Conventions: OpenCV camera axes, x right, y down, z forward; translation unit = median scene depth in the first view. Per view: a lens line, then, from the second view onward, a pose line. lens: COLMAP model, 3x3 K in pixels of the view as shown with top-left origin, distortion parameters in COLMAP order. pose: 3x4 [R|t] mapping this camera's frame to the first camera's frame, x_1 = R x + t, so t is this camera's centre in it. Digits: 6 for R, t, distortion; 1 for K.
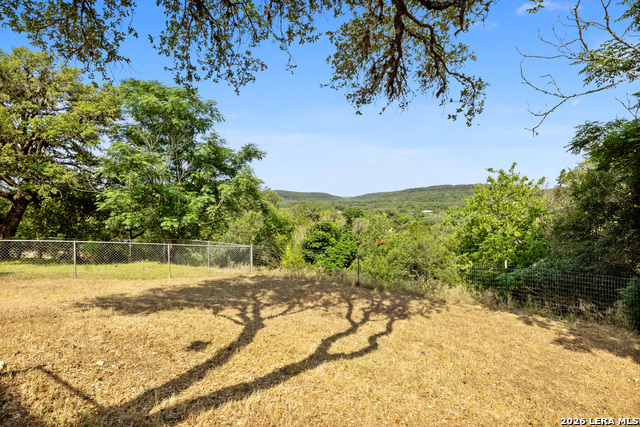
lens RADIAL K [[322.1, 0, 319.8], [0, 322.1, 214.3], [0, 0, 1]] dist [0.003542, 0.000266]
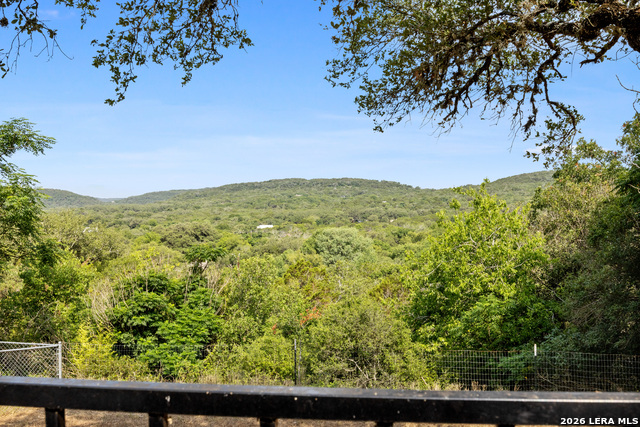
lens RADIAL K [[621.3, 0, 320.1], [0, 621.3, 213.2], [0, 0, 1]] dist [-0.050188, 0.000000]
pose [[0.909977, -0.002859, 0.414648, -0.152890], [0.013776, 0.999633, -0.023339, -0.045029], [-0.414429, 0.026950, 0.909682, 0.002742]]
